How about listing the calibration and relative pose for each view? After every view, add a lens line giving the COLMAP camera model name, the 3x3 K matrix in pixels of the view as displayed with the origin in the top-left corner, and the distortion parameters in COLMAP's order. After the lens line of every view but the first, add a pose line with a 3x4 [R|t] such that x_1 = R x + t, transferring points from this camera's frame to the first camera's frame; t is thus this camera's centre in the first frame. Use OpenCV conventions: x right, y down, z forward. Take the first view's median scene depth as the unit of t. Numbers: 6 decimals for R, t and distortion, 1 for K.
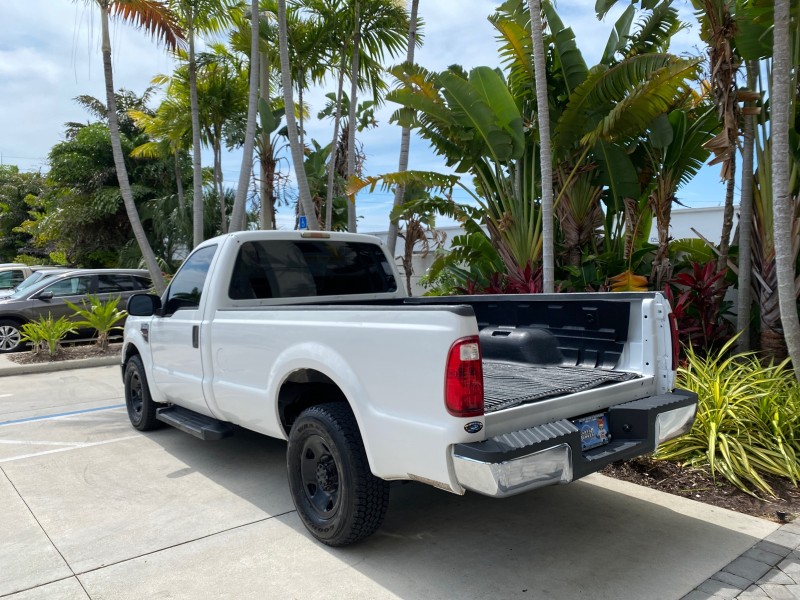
lens RADIAL K [[616.7, 0, 400.0], [0, 616.7, 299.3], [0, 0, 1]] dist [0.023125, -0.026253]
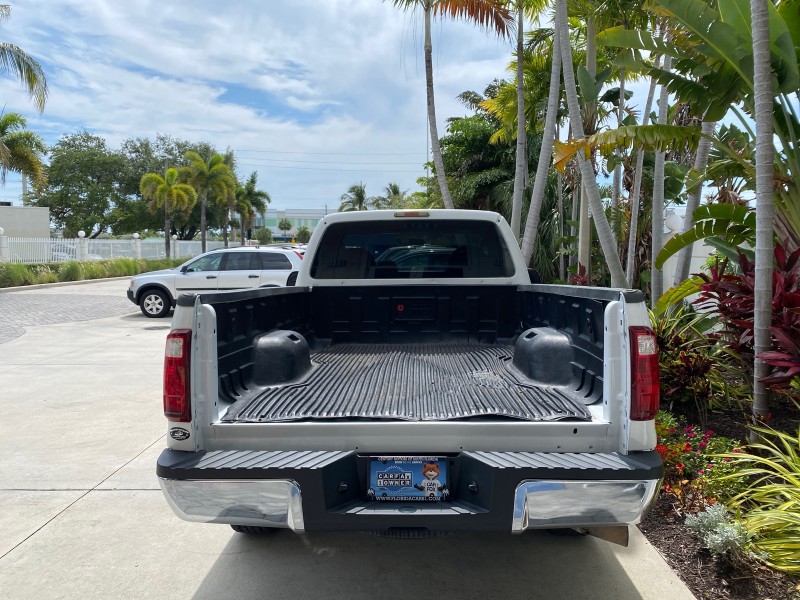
lens RADIAL K [[616.7, 0, 399.9], [0, 616.7, 294.1], [0, 0, 1]] dist [0.023125, -0.026253]
pose [[0.760149, 0.052284, -0.647642, 0.348216], [-0.035512, 0.998610, 0.038937, -0.013170], [0.648777, -0.006599, 0.760950, 0.204037]]
